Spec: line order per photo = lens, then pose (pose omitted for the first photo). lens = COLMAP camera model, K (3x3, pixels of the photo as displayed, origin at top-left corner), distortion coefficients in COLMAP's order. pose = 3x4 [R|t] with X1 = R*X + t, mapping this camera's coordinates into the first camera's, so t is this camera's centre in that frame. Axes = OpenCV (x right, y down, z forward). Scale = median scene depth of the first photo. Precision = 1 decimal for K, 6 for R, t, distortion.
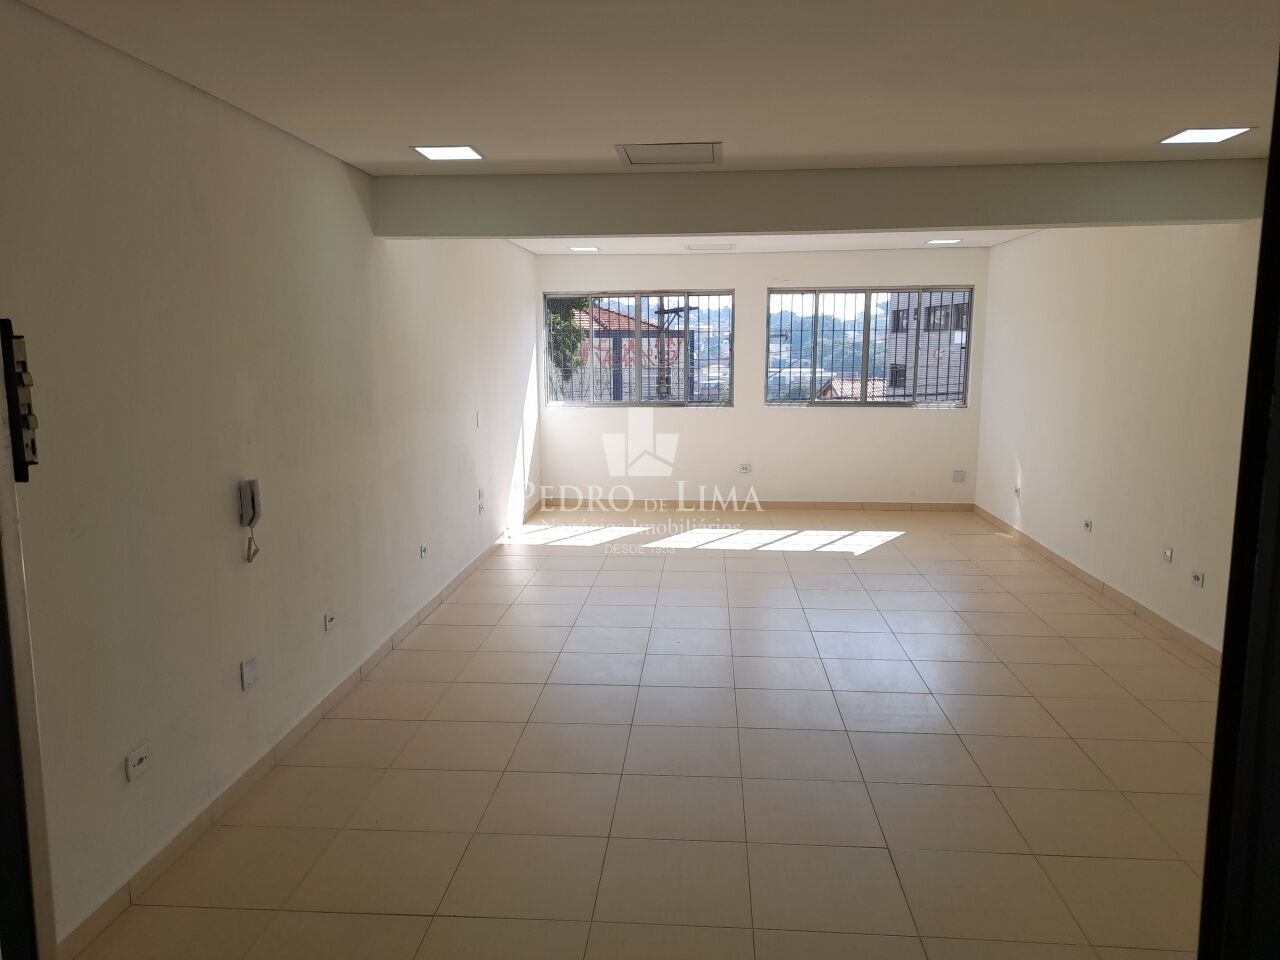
lens RADIAL K [[932.2, 0, 636.4], [0, 932.2, 486.7], [0, 0, 1]] dist [0.059913, -0.053469]
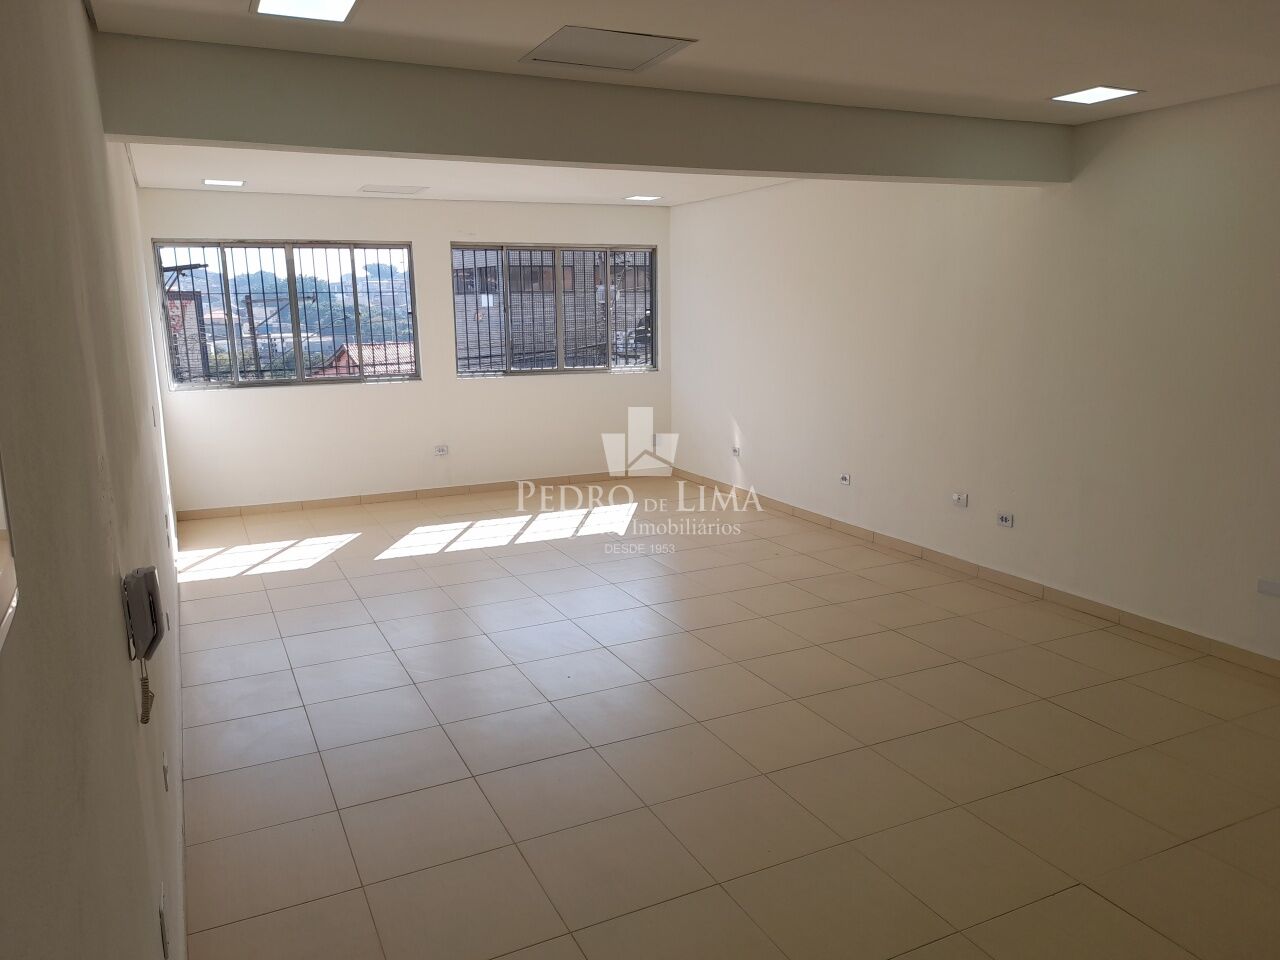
lens RADIAL K [[927.9, 0, 641.3], [0, 927.9, 492.6], [0, 0, 1]] dist [0.069821, -0.056965]
pose [[0.861747, -0.108971, 0.495497, -0.159573], [0.086725, 0.993925, 0.067757, -0.023265], [-0.499871, -0.015418, 0.865963, 0.148537]]
